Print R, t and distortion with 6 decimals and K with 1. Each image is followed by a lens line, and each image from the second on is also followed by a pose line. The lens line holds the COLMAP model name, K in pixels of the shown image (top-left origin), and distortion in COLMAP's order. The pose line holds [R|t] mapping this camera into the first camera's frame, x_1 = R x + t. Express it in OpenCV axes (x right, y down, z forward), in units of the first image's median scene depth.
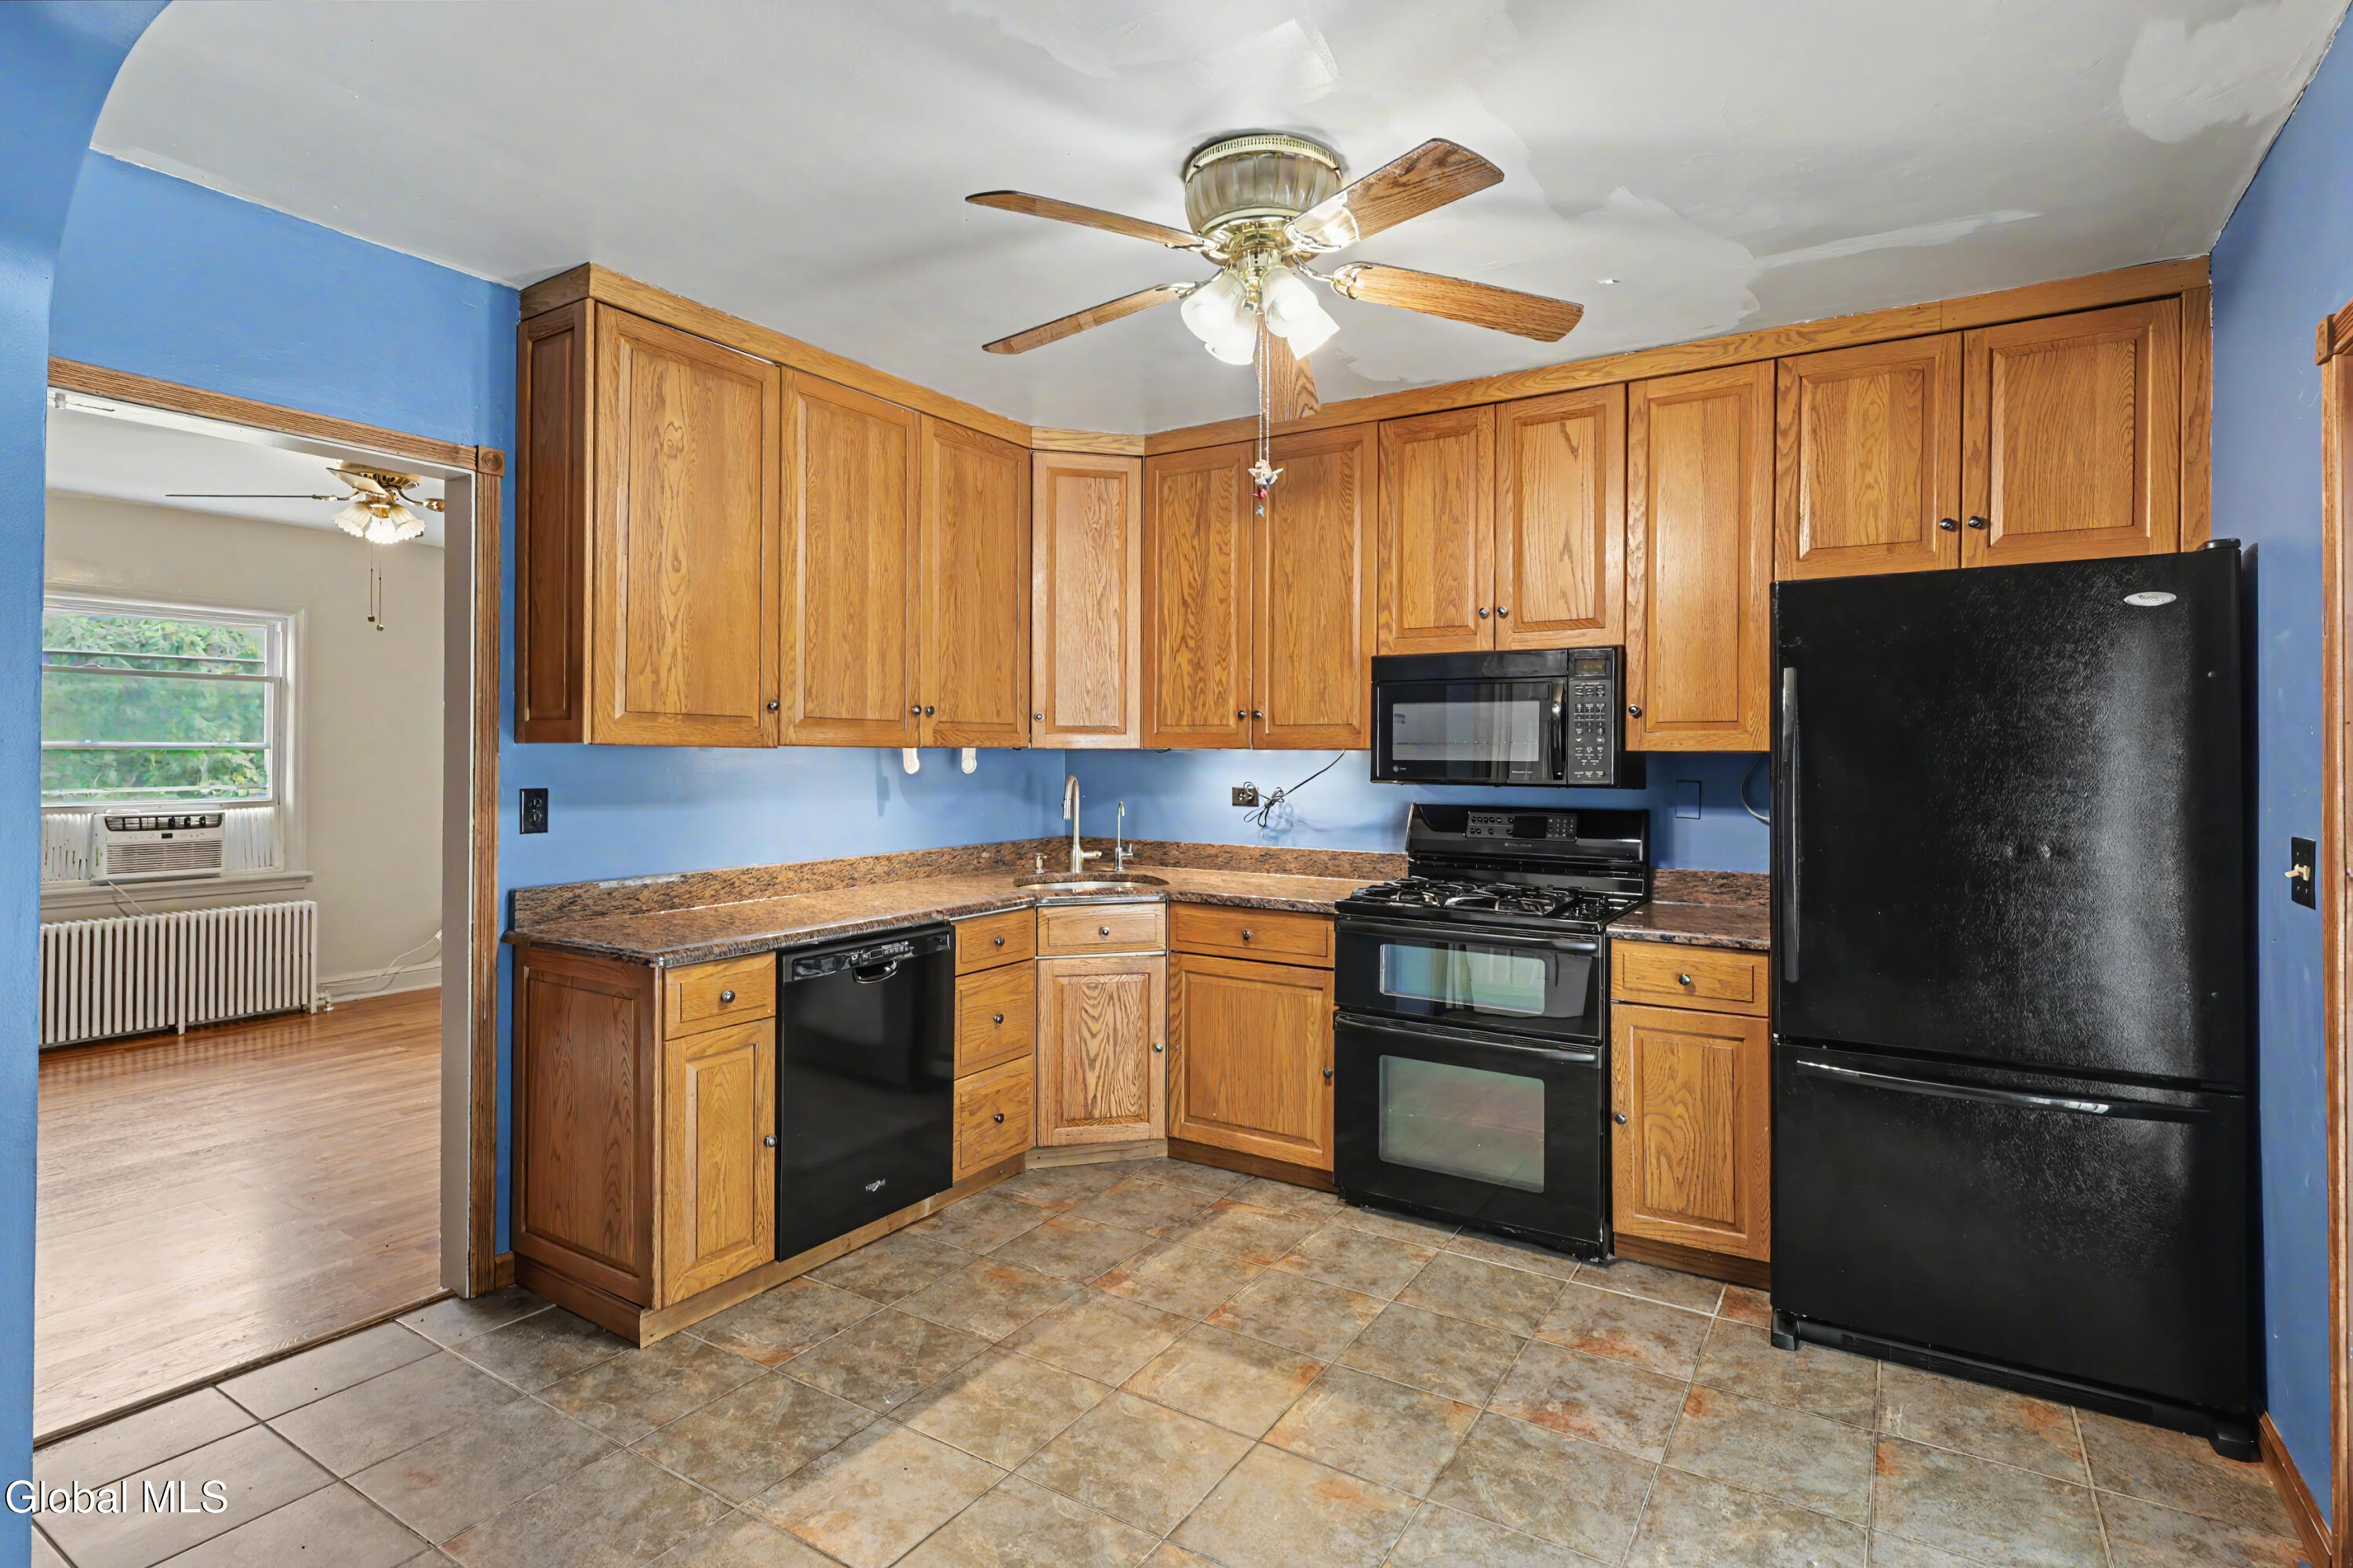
lens RADIAL K [[1160.1, 0, 1178.1], [0, 1160.1, 748.8], [0, 0, 1]] dist [0.001744, 0.000194]
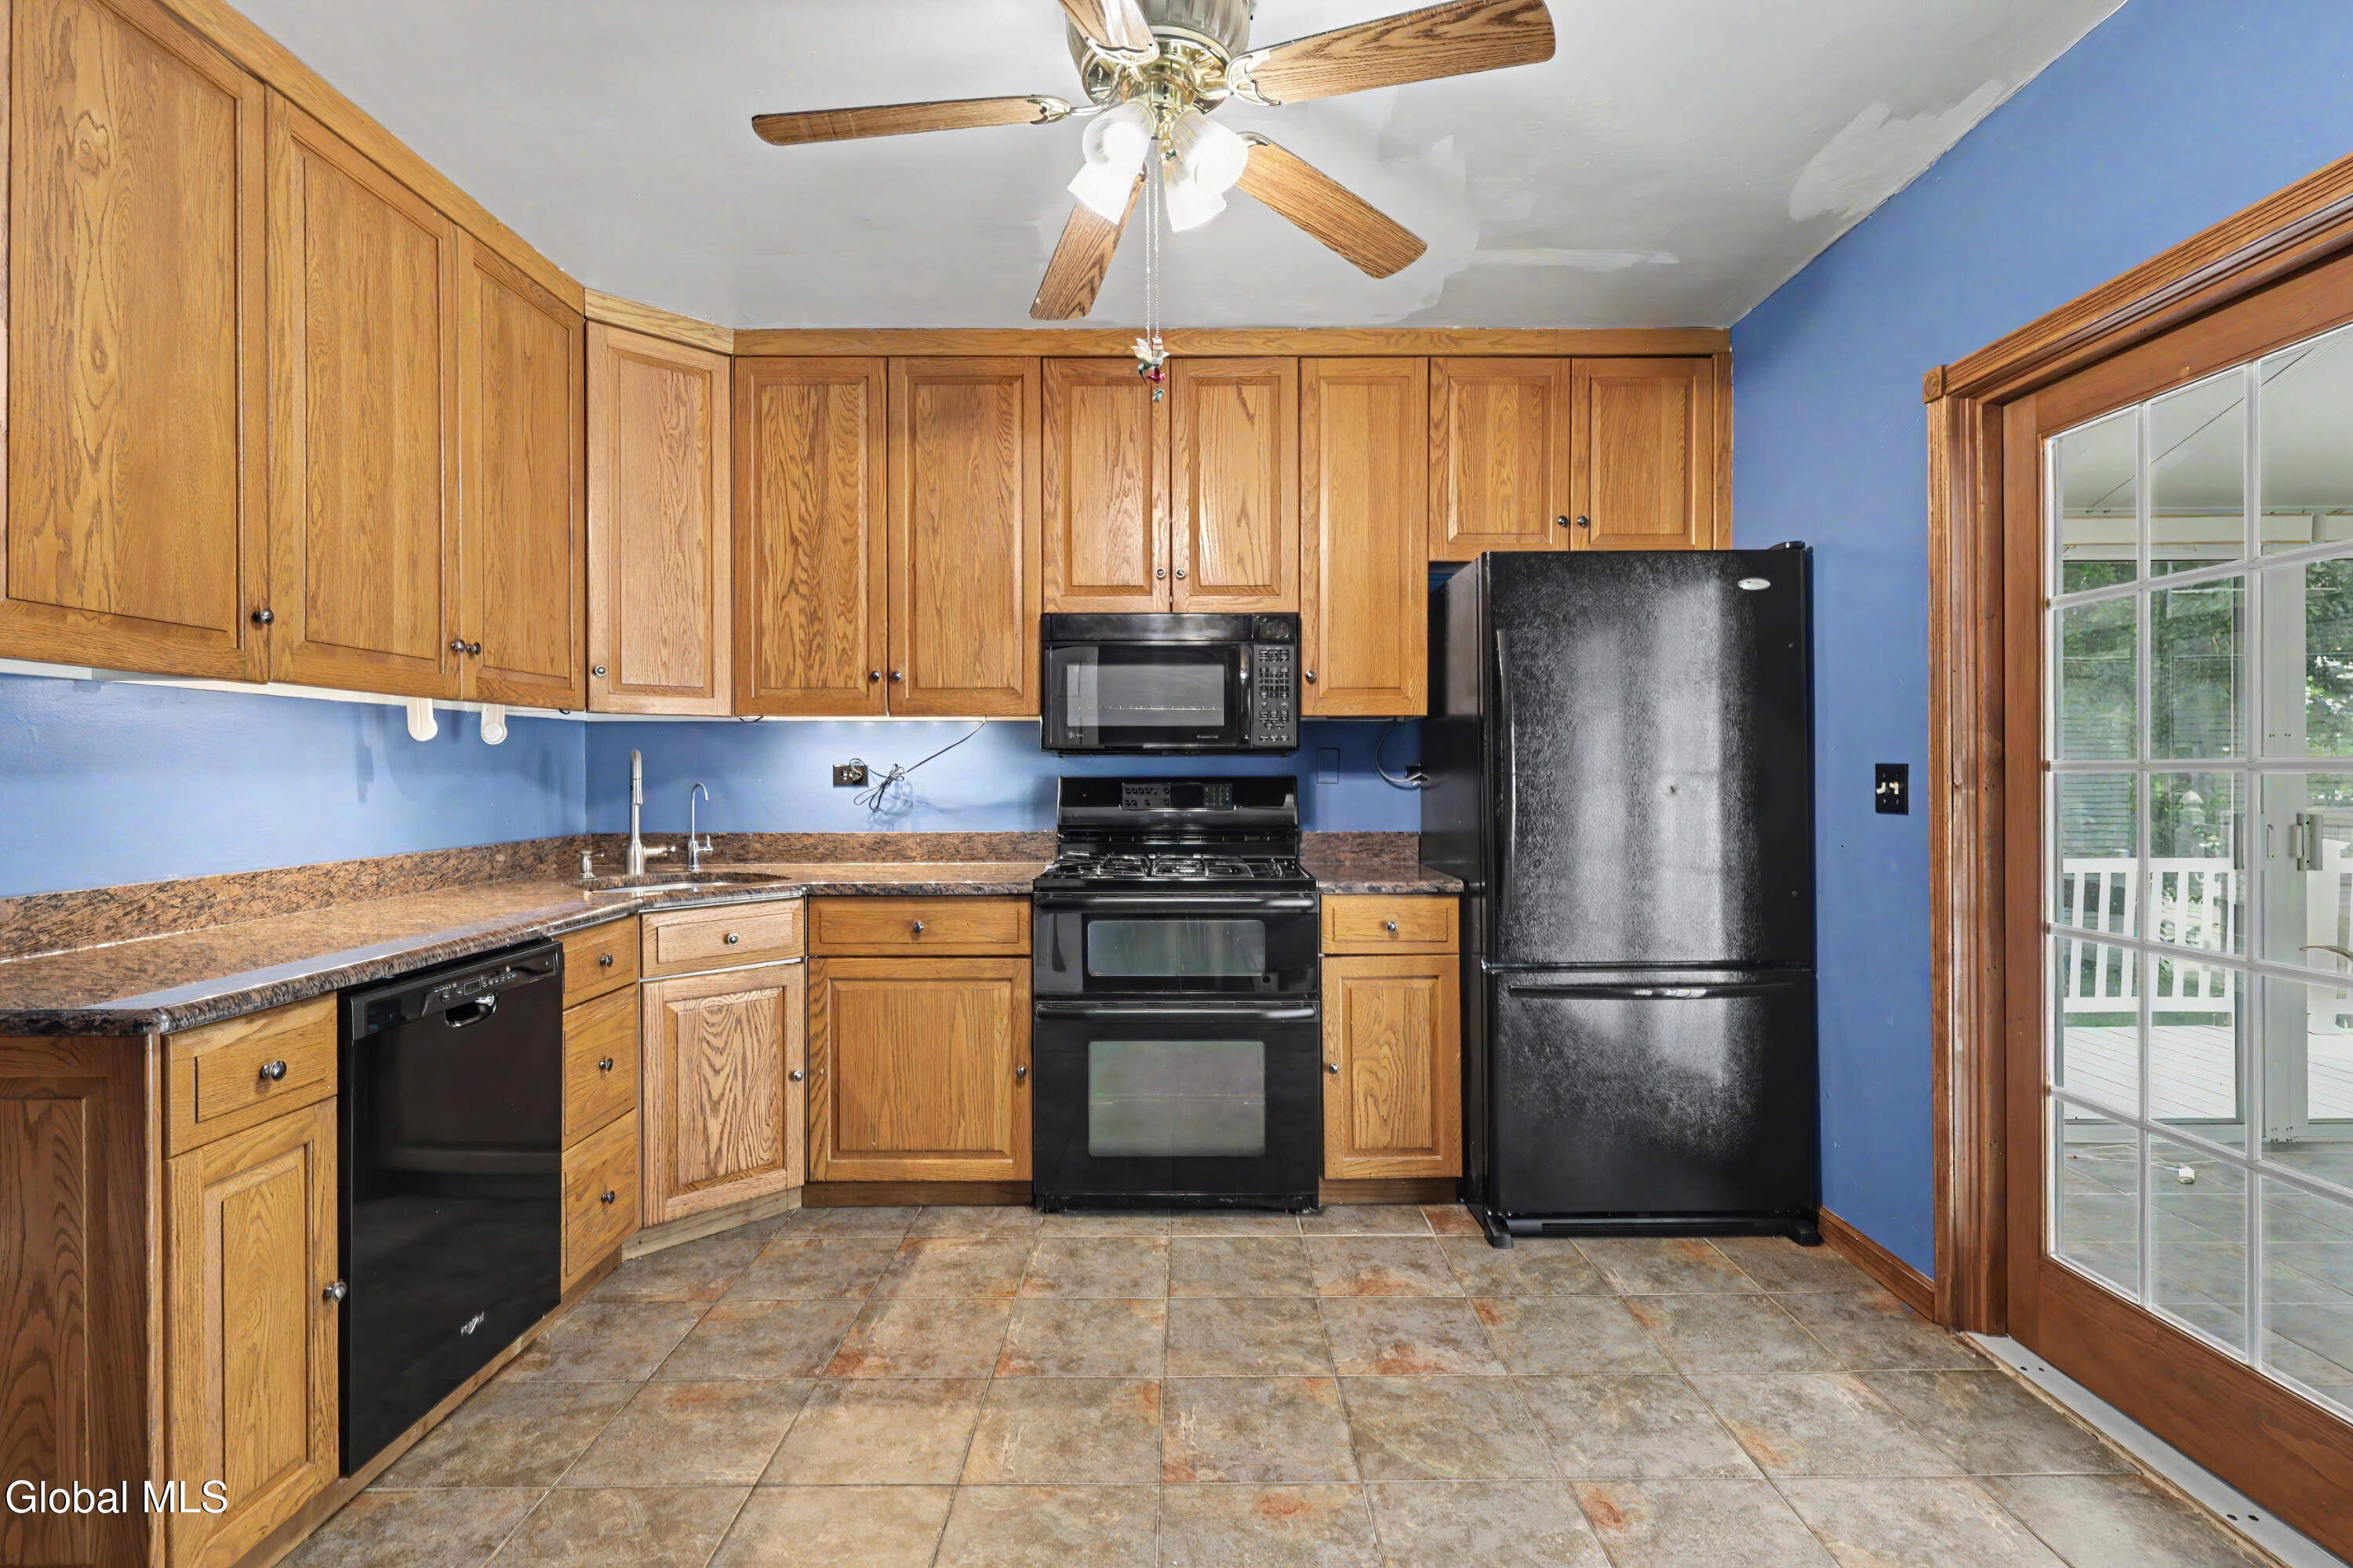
lens RADIAL K [[1160.1, 0, 1176.3], [0, 1160.1, 774.7], [0, 0, 1]] dist [0.001744, 0.000194]
pose [[0.845089, -0.008644, 0.534555, -0.277427], [0.004821, 0.999952, 0.008548, 0.048257], [-0.534603, -0.004646, 0.845090, 0.202088]]
